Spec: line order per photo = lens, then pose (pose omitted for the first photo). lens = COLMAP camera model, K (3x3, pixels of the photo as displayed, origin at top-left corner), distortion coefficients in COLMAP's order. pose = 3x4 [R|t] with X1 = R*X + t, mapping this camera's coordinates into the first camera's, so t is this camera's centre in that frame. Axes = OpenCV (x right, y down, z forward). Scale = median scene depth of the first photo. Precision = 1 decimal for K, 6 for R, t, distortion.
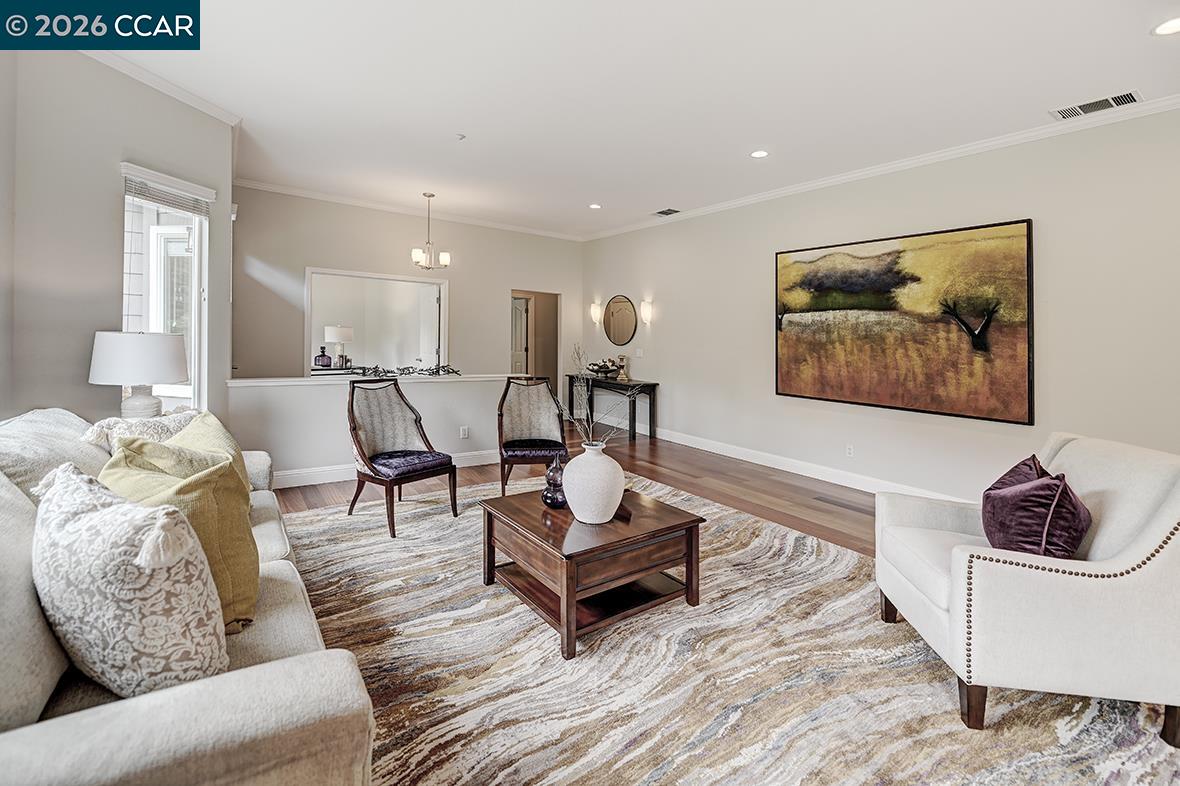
lens RADIAL K [[452.6, 0, 610.9], [0, 452.6, 337.5], [0, 0, 1]] dist [-0.001292, -0.000166]
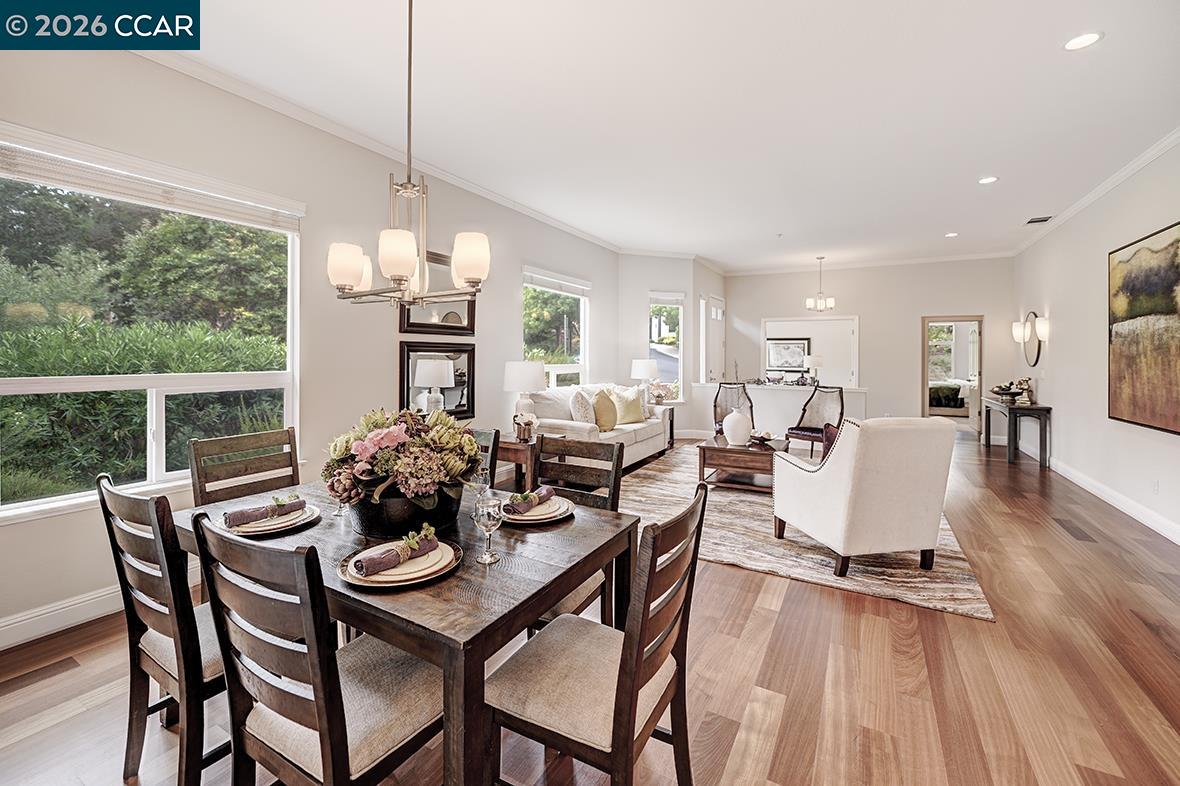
lens RADIAL K [[481.2, 0, 590.1], [0, 481.2, 360.8], [0, 0, 1]] dist [-0.000812, -0.000513]
pose [[0.332995, -0.021809, -0.942676, 0.979479], [0.004835, 0.999759, -0.021422, 0.034812], [0.942916, 0.002576, 0.333020, -0.252819]]
